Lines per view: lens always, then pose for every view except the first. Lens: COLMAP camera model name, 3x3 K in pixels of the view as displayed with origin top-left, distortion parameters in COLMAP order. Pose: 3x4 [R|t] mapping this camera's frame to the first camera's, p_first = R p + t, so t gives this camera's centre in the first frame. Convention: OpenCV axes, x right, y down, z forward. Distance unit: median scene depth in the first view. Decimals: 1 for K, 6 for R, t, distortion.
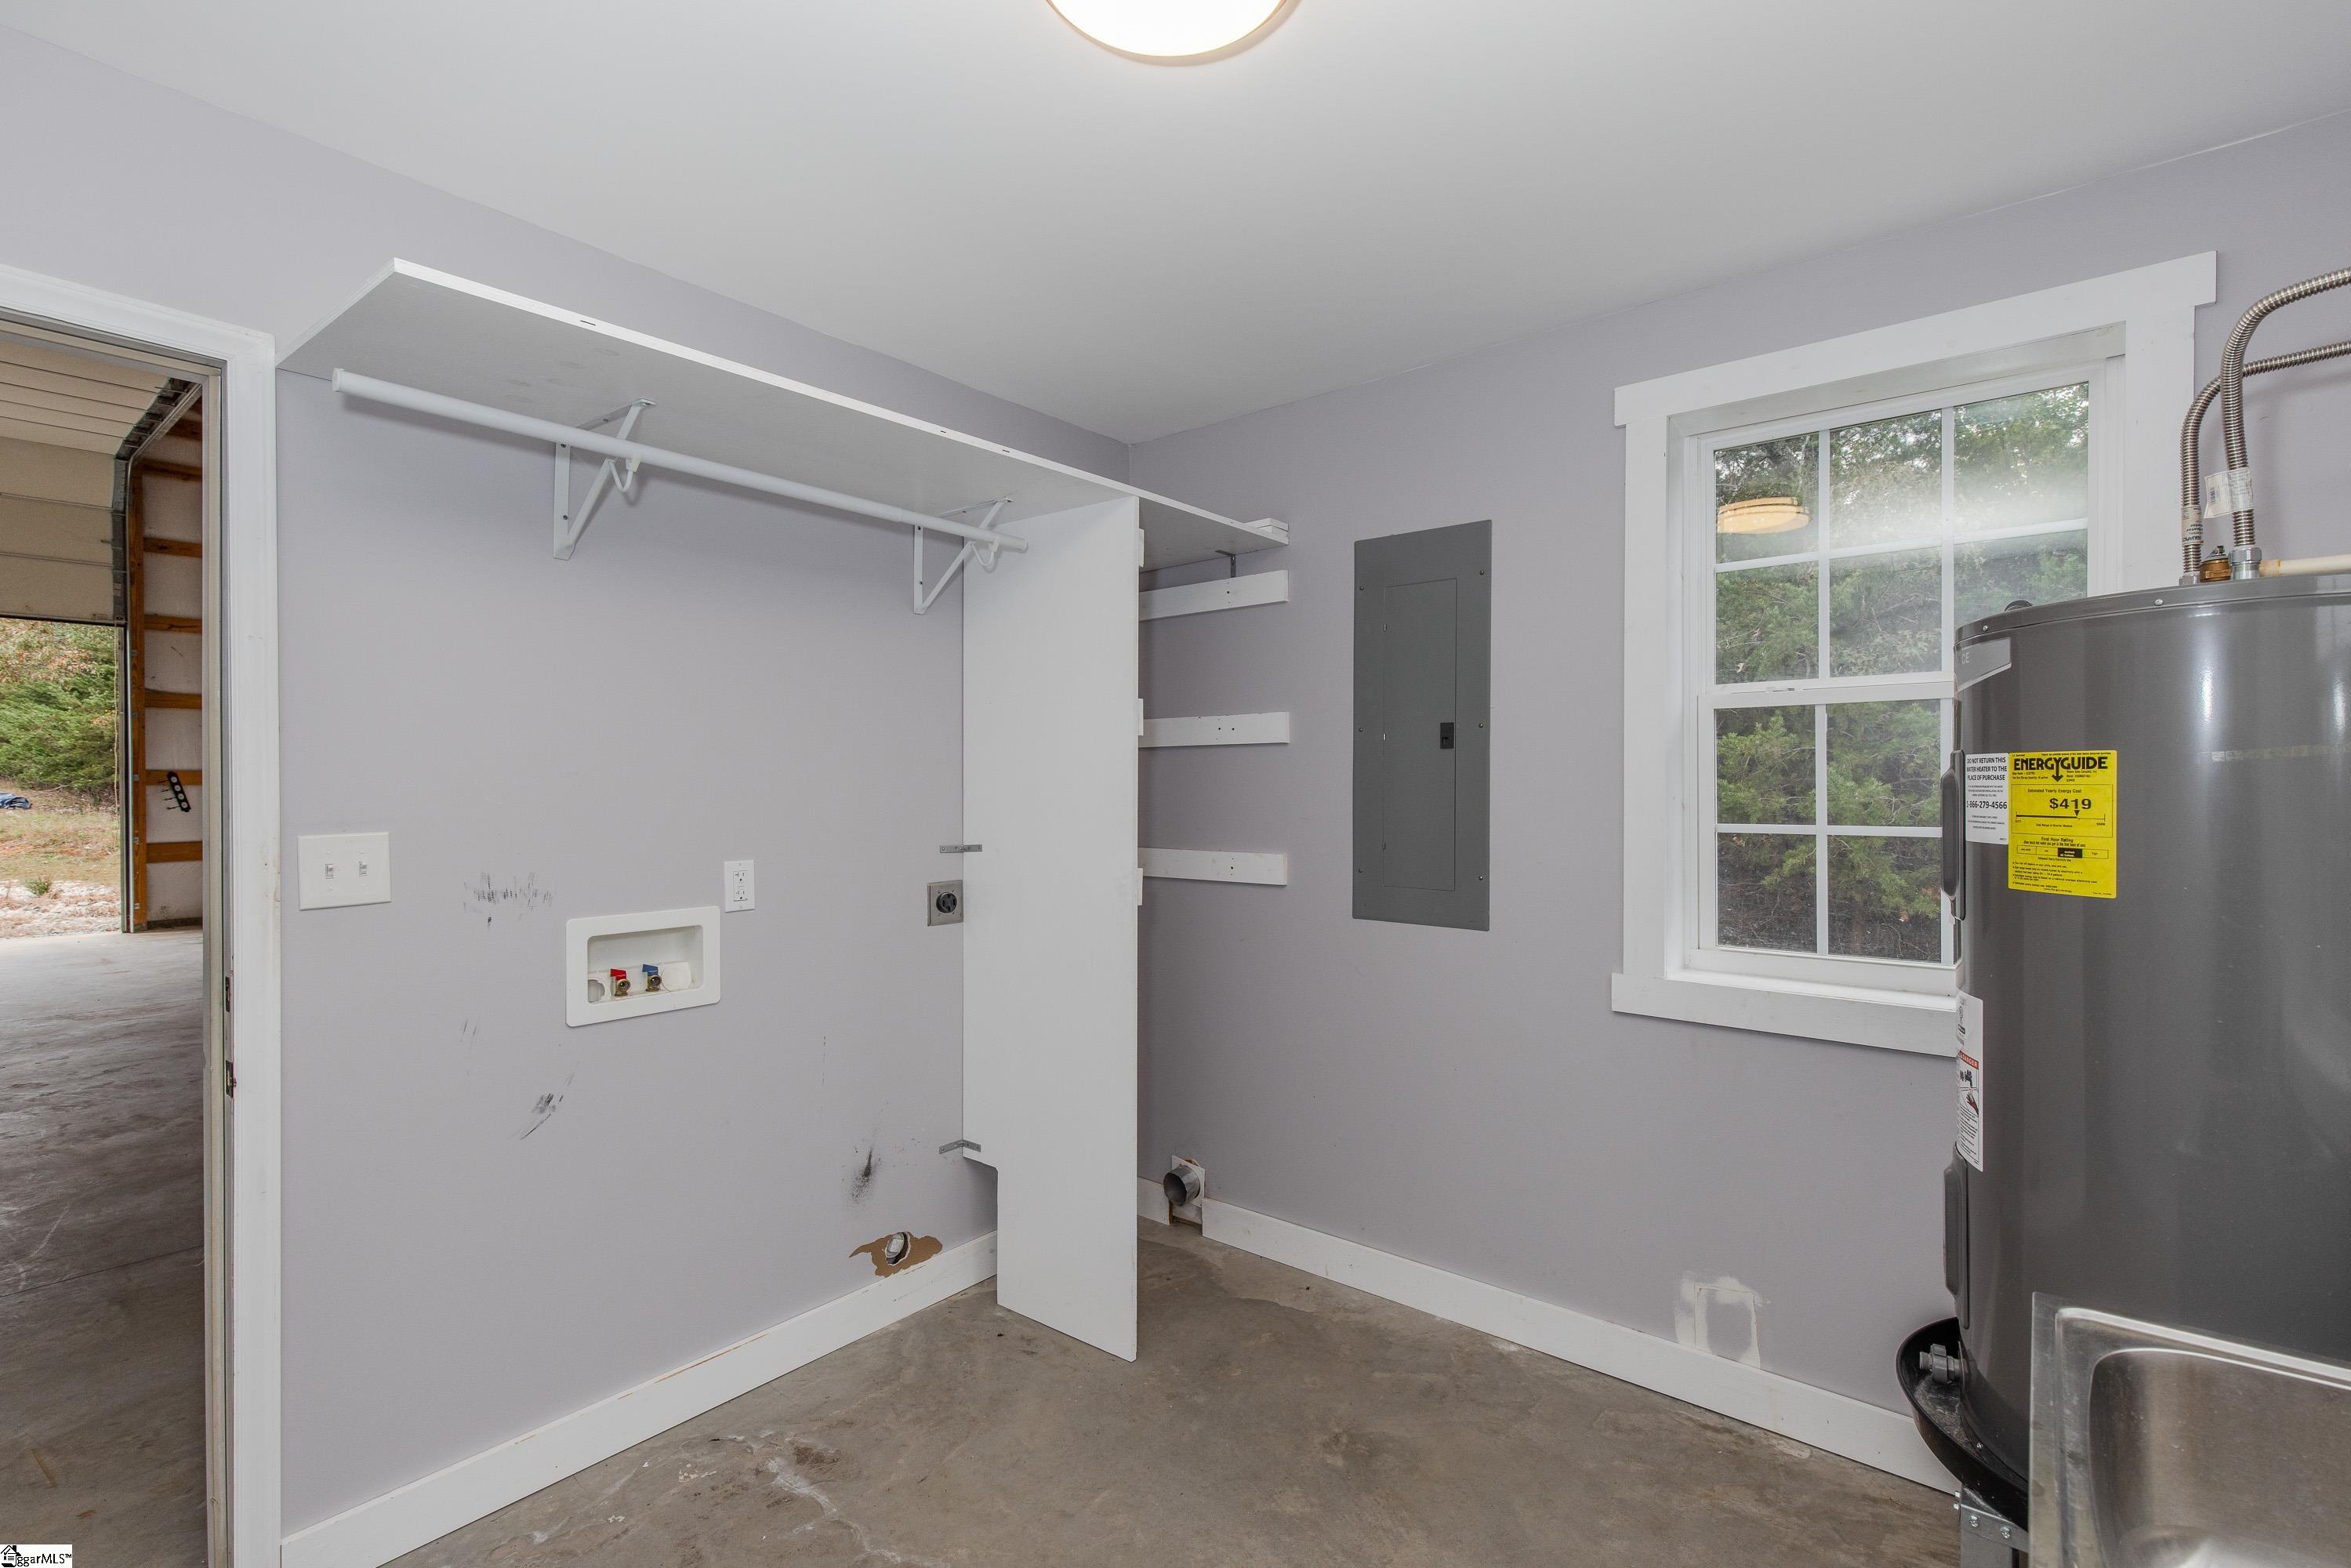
lens RADIAL K [[1060.6, 0, 1191.4], [0, 1060.6, 794.5], [0, 0, 1]] dist [0.009368, -0.000244]
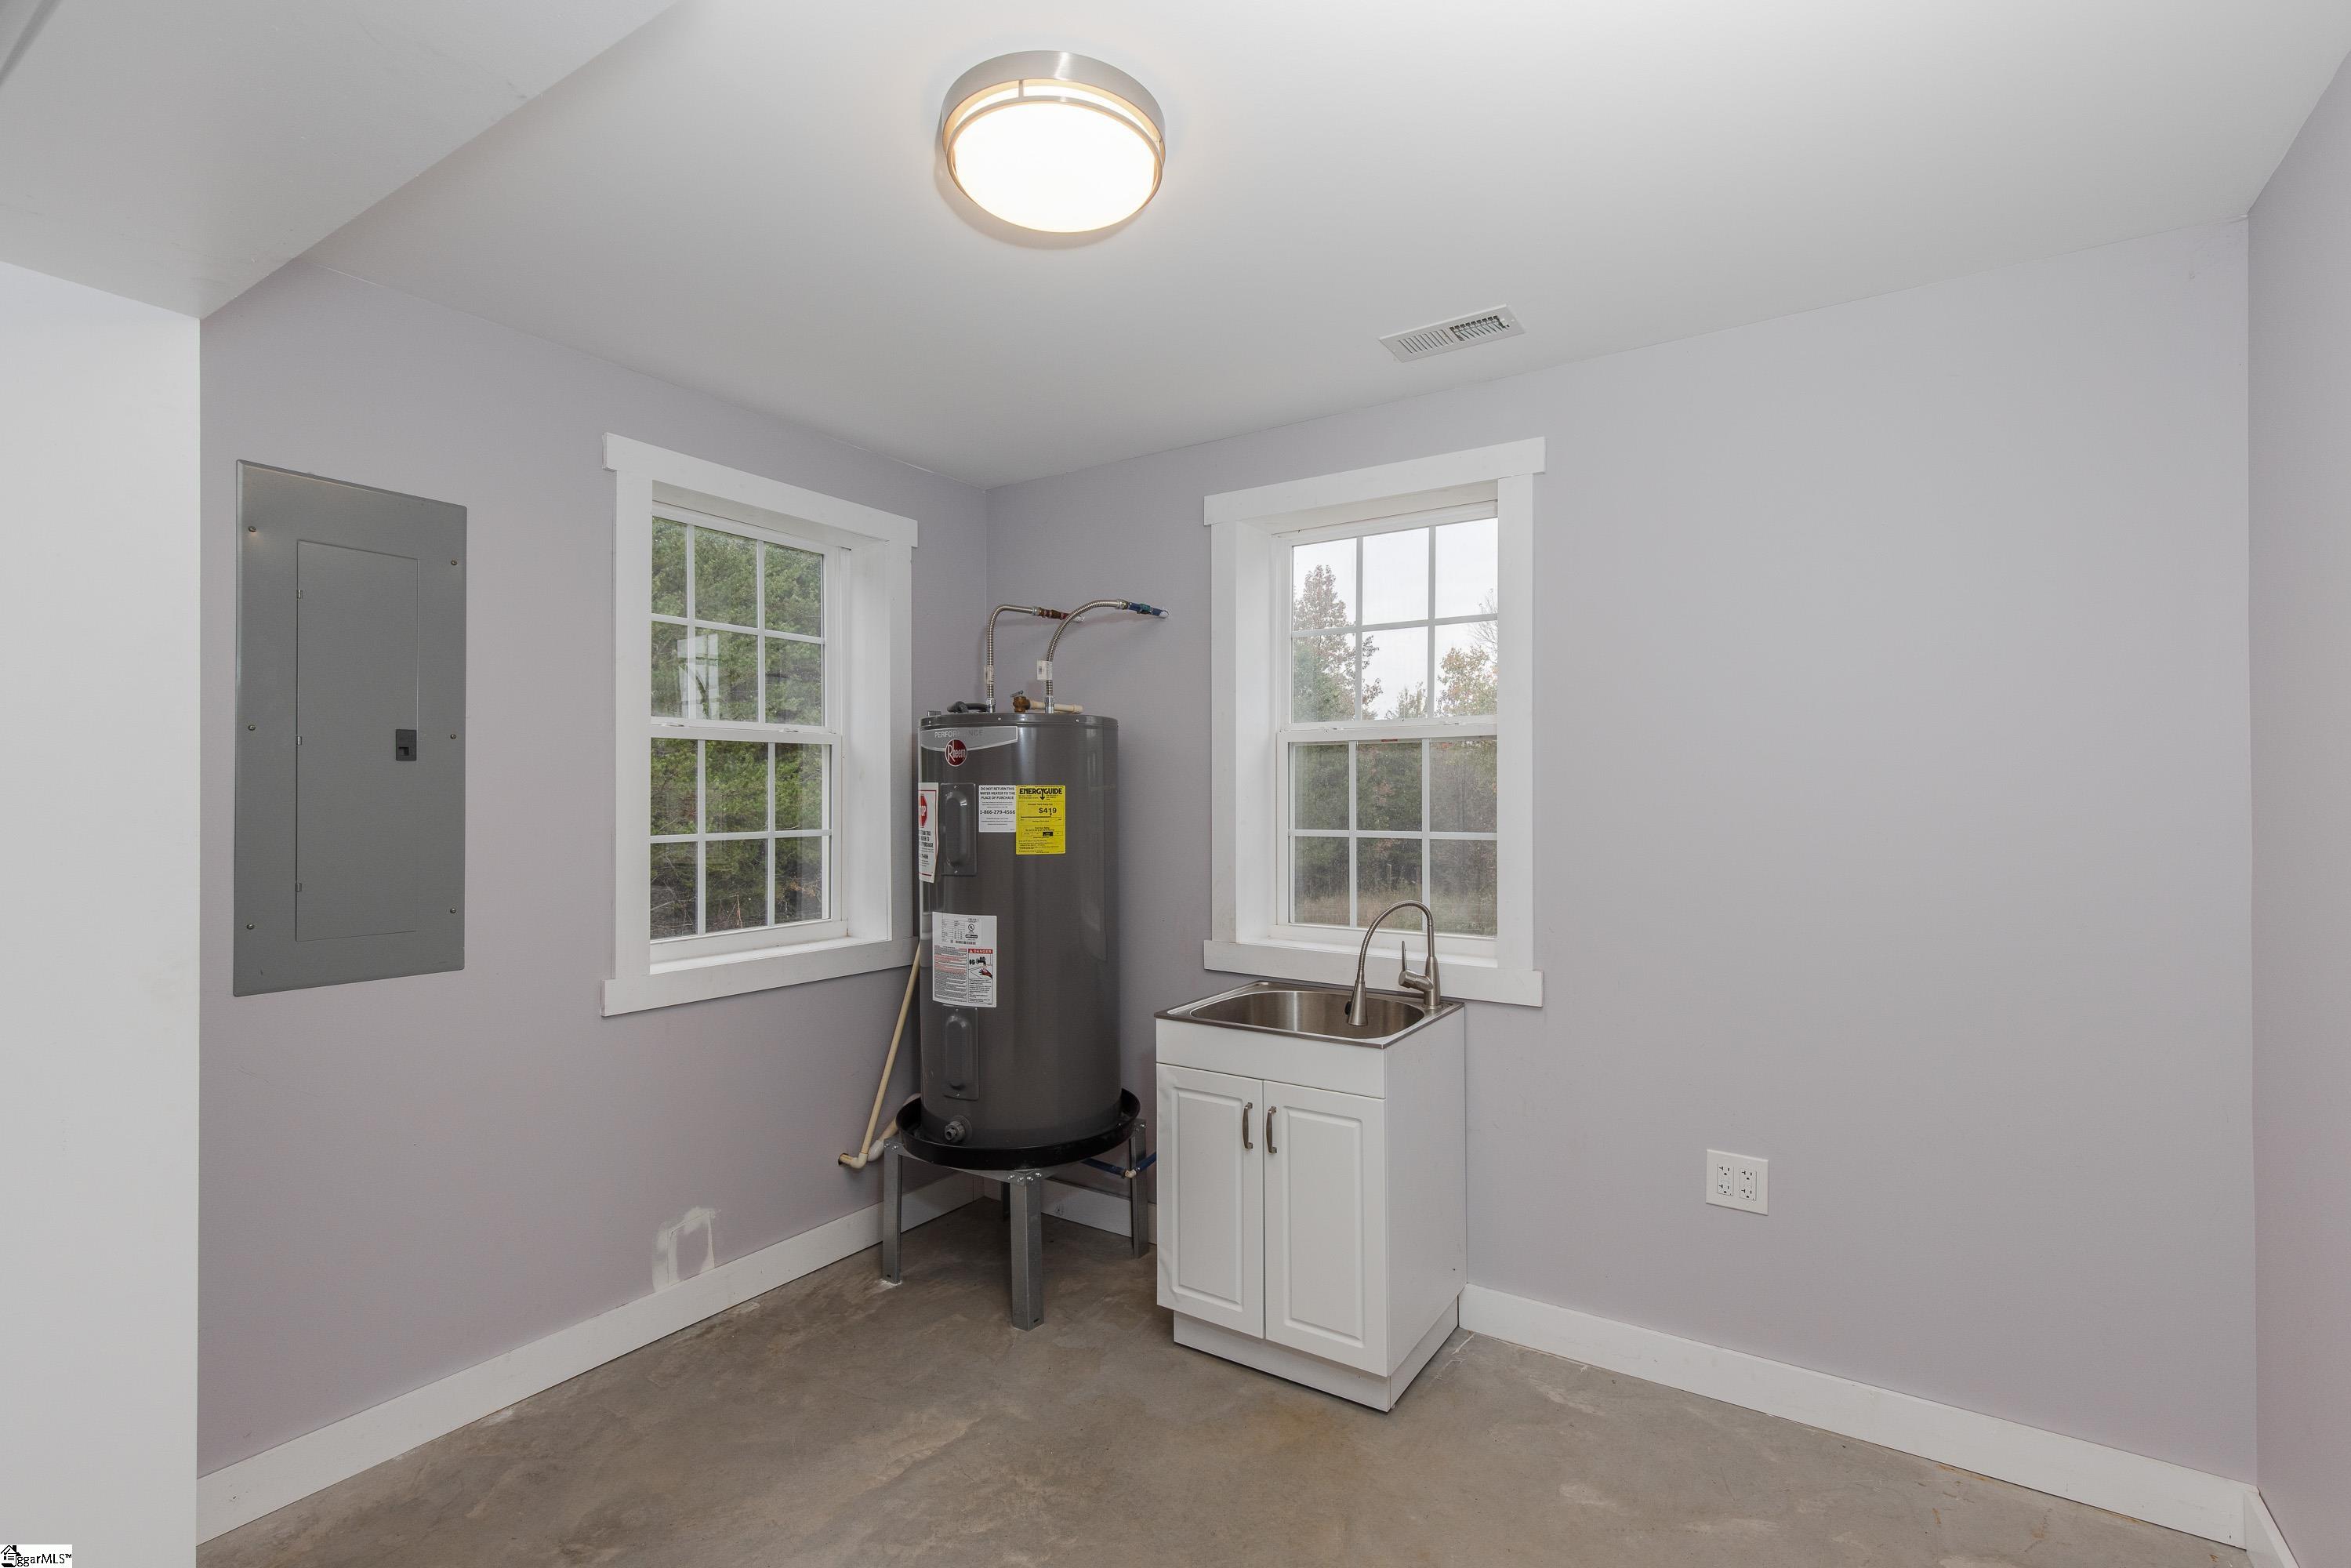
lens RADIAL K [[1060.6, 0, 1191.4], [0, 1060.6, 794.5], [0, 0, 1]] dist [0.009368, -0.000244]
pose [[-0.095884, 0.002798, 0.995389, -0.803387], [0.012348, 0.999922, -0.001621, -0.009965], [-0.995316, 0.012135, -0.095911, 0.579650]]
